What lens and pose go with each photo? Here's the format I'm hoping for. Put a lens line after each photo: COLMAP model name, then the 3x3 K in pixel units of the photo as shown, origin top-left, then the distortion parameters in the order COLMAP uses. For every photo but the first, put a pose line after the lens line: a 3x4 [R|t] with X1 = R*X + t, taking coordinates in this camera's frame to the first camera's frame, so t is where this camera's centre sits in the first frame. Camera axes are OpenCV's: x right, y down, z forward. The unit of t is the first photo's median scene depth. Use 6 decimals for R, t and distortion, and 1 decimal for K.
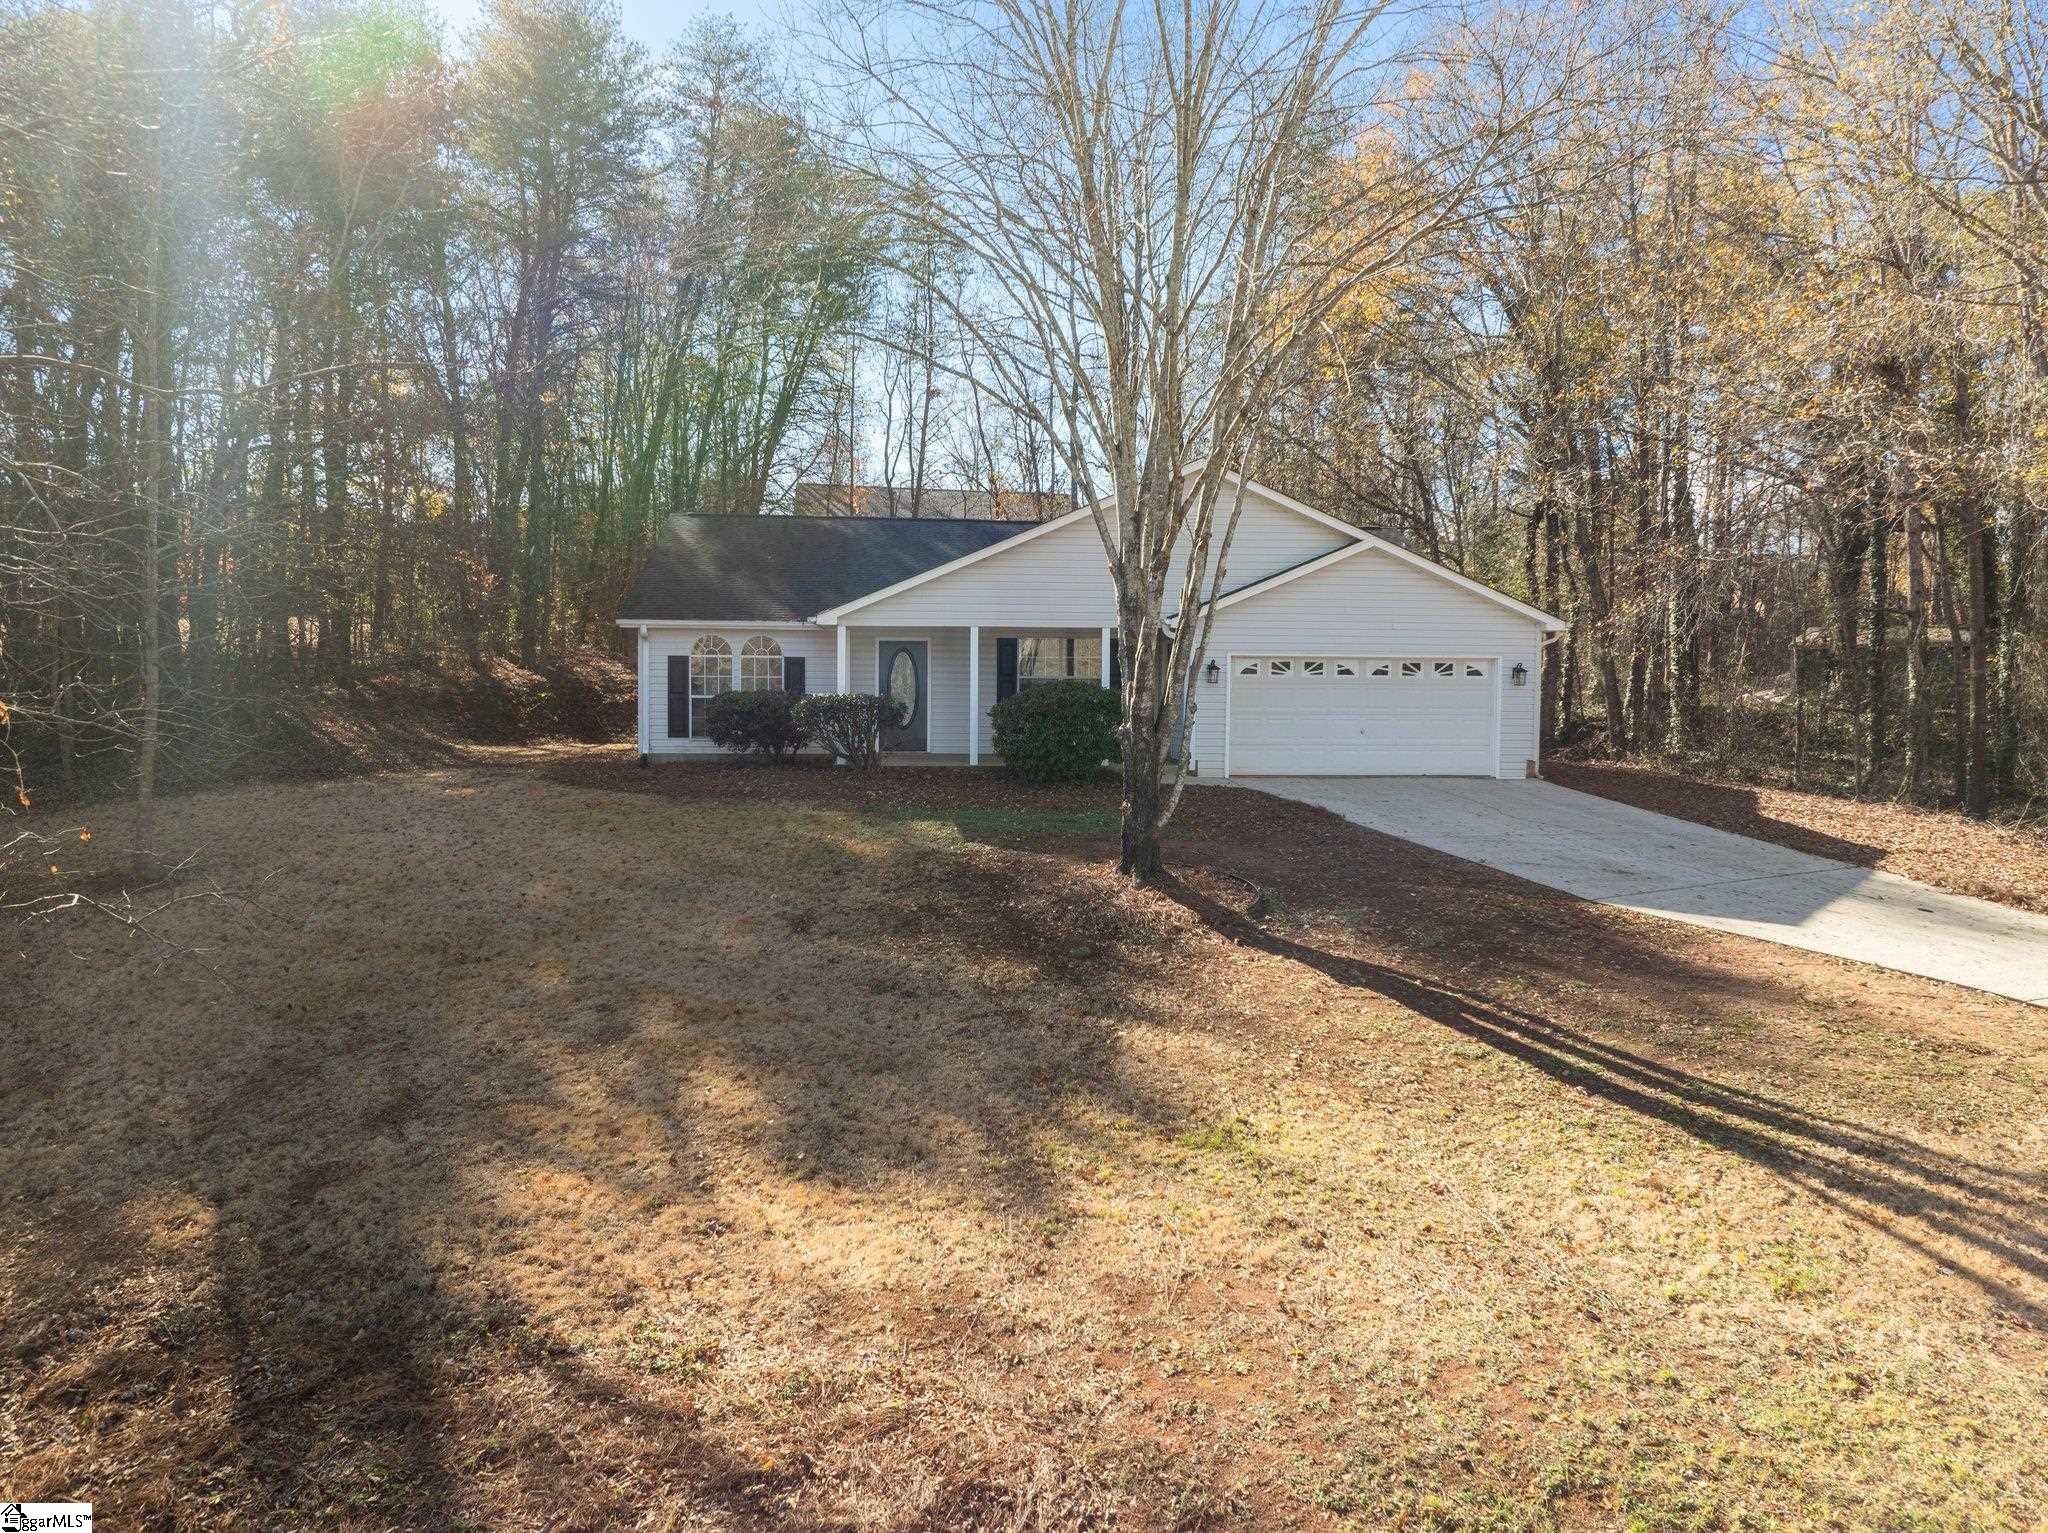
lens RADIAL K [[1429.9, 0, 1024.0], [0, 1429.9, 766.5], [0, 0, 1]] dist [-0.029247, -0.002578]
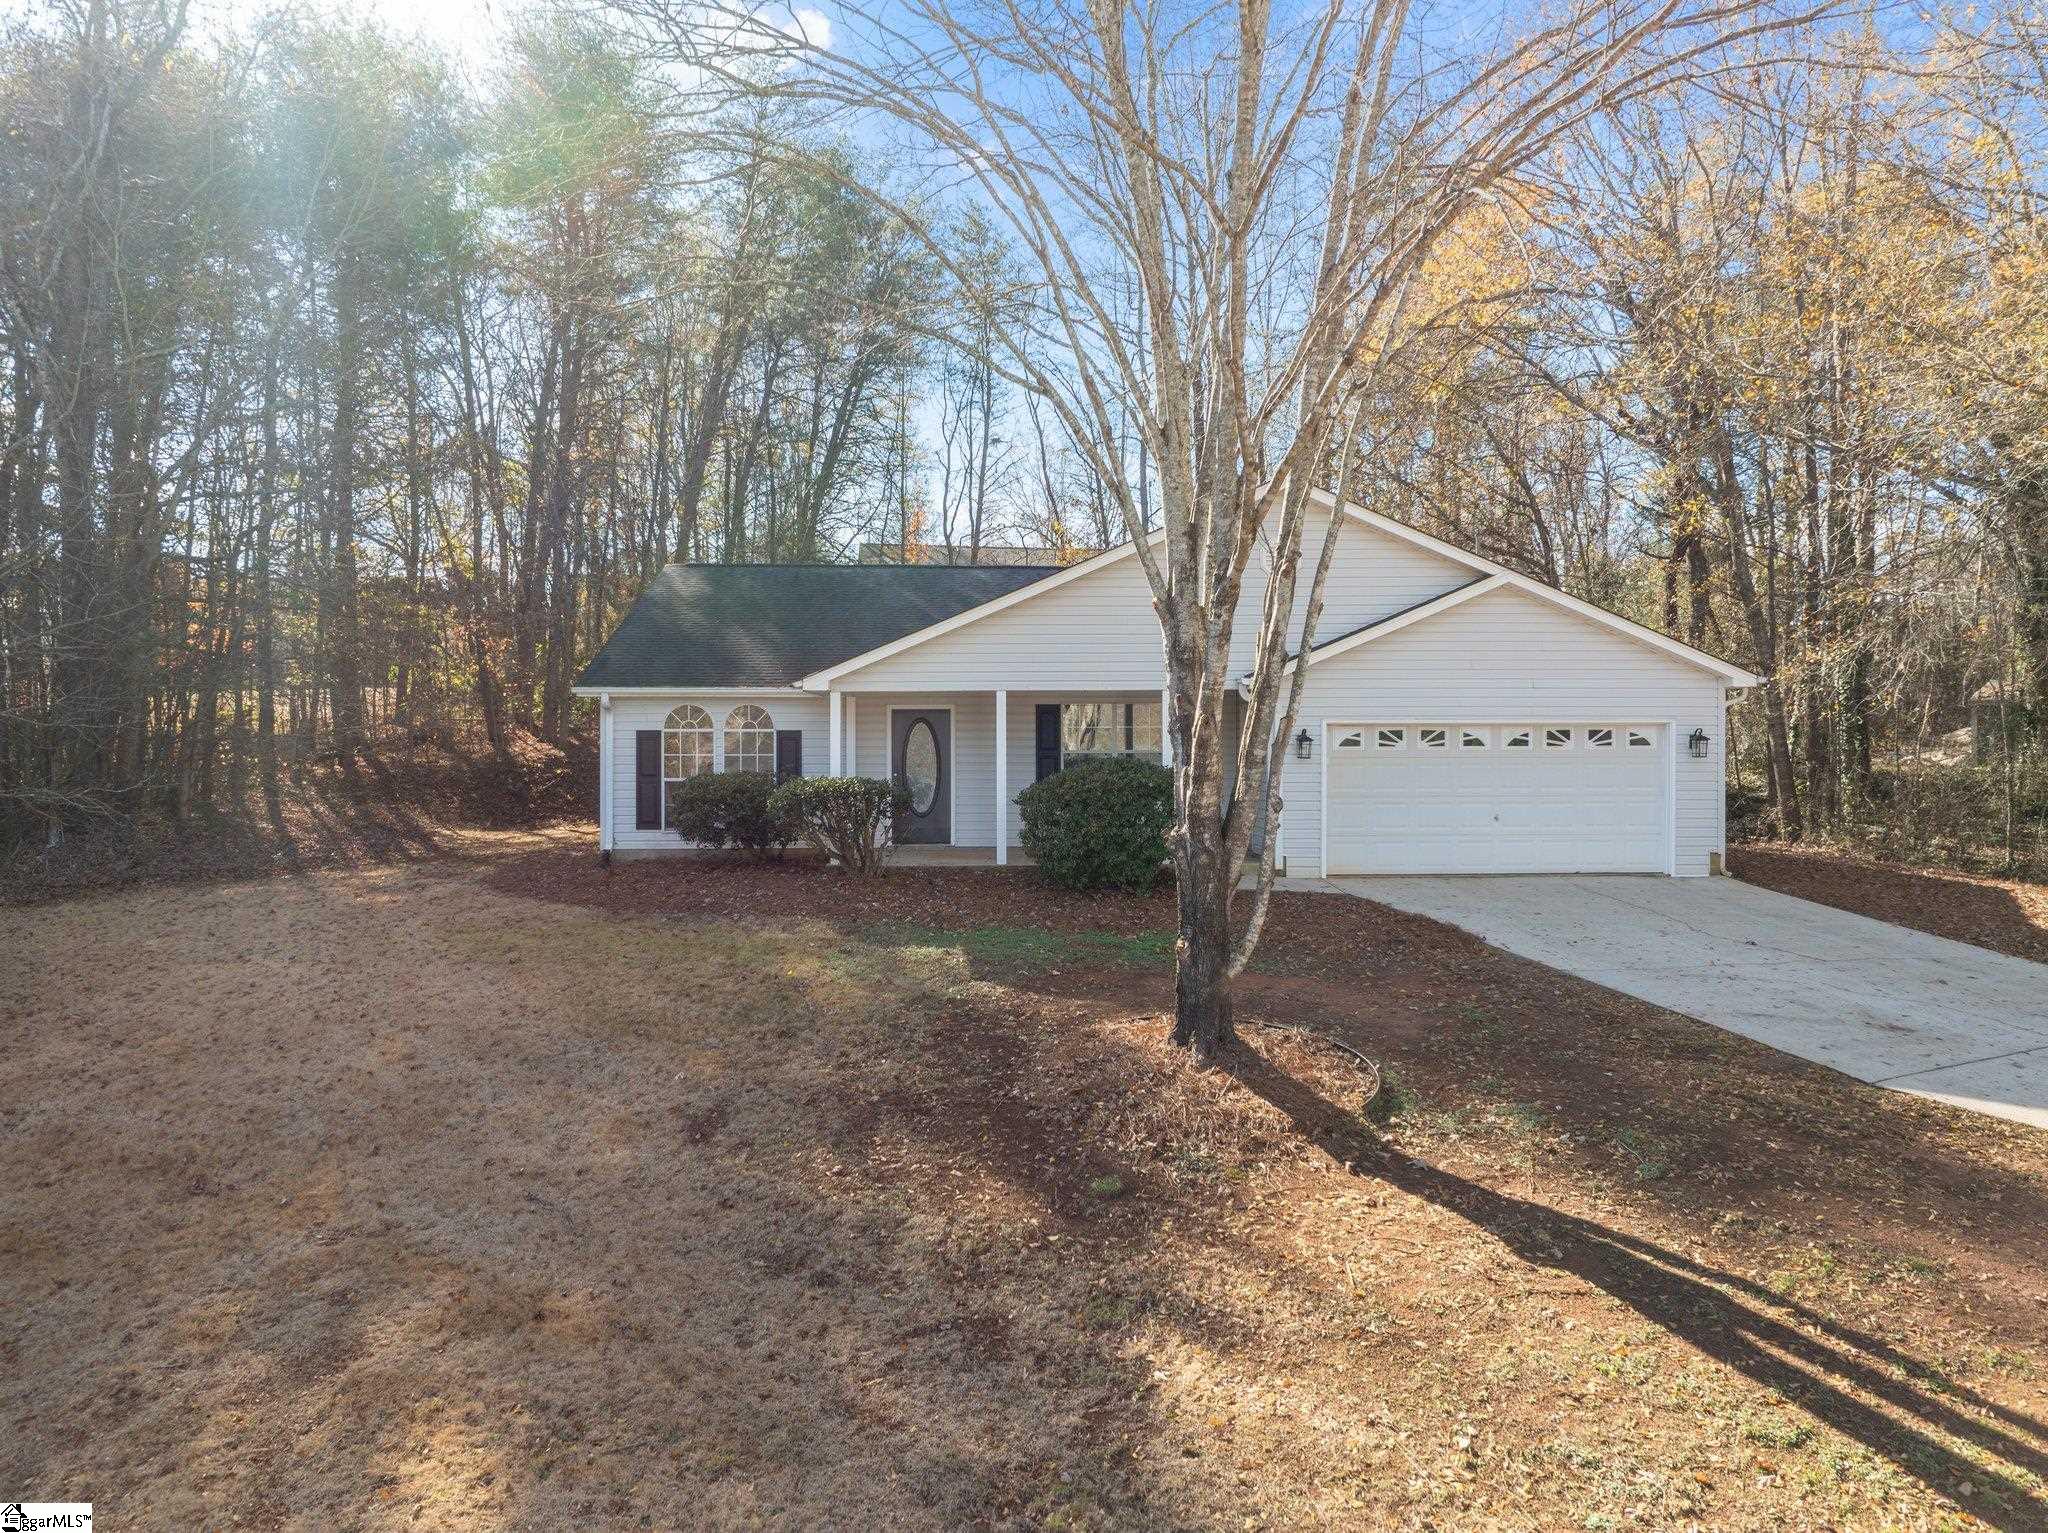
lens RADIAL K [[1429.9, 0, 1024.0], [0, 1429.9, 766.5], [0, 0, 1]] dist [-0.029247, -0.002578]
pose [[0.998104, -0.009047, -0.060882, 0.026300], [0.006312, 0.998968, -0.044973, -0.019853], [0.061226, 0.044503, 0.997131, 0.208559]]
